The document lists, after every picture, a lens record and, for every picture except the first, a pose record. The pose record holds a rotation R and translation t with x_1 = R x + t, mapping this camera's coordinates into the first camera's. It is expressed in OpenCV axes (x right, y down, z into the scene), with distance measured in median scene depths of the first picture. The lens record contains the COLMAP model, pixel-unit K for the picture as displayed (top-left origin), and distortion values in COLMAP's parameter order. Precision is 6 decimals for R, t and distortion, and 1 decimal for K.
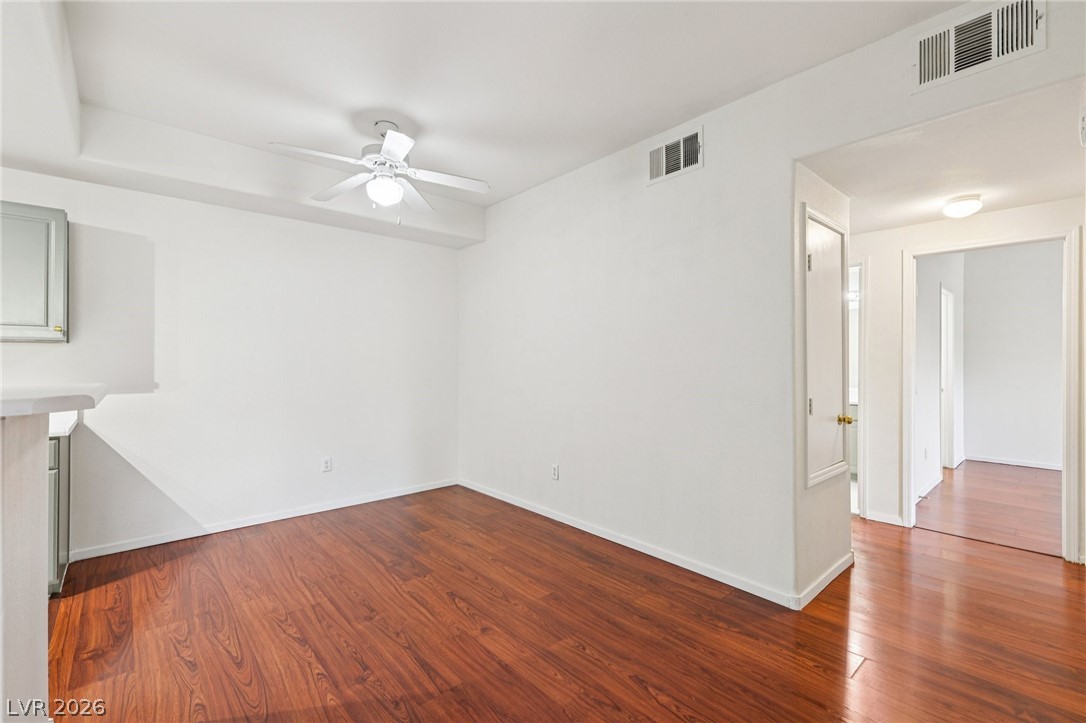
lens RADIAL K [[471.4, 0, 542.4], [0, 471.4, 358.4], [0, 0, 1]] dist [0.005010, -0.001217]
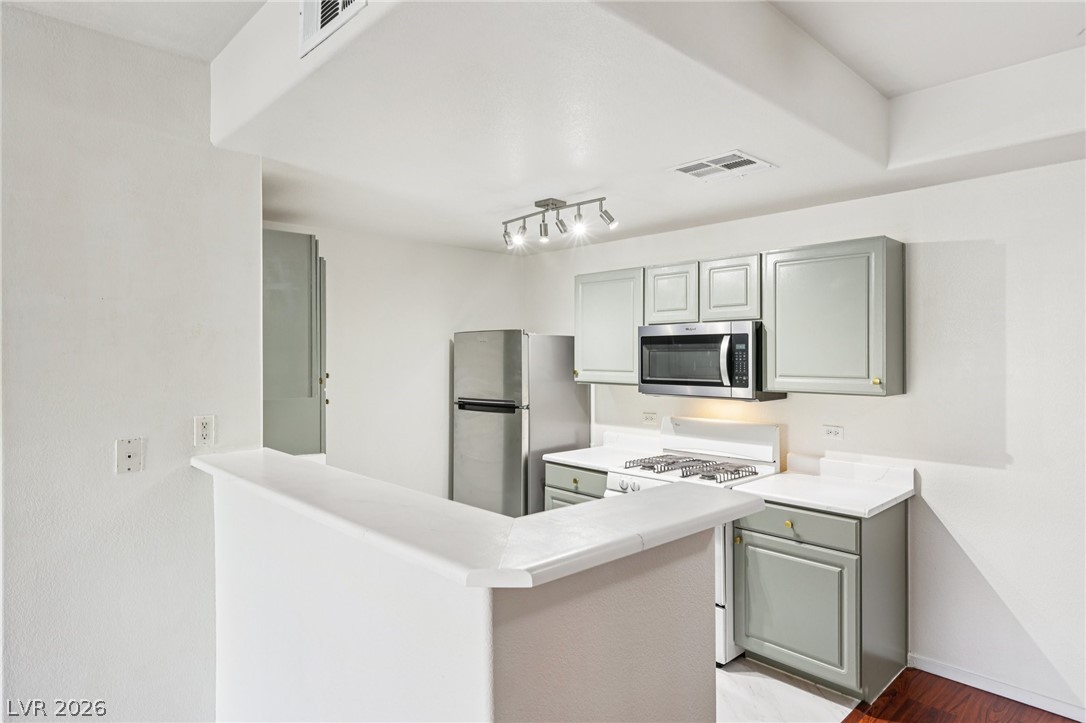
lens RADIAL K [[625.4, 0, 545.4], [0, 625.4, 353.8], [0, 0, 1]] dist [0.008645, -0.003310]
pose [[0.037682, -0.001428, -0.999289, 0.050867], [0.007433, 0.999972, -0.001149, -0.114372], [0.999262, -0.007384, 0.037692, 0.381523]]
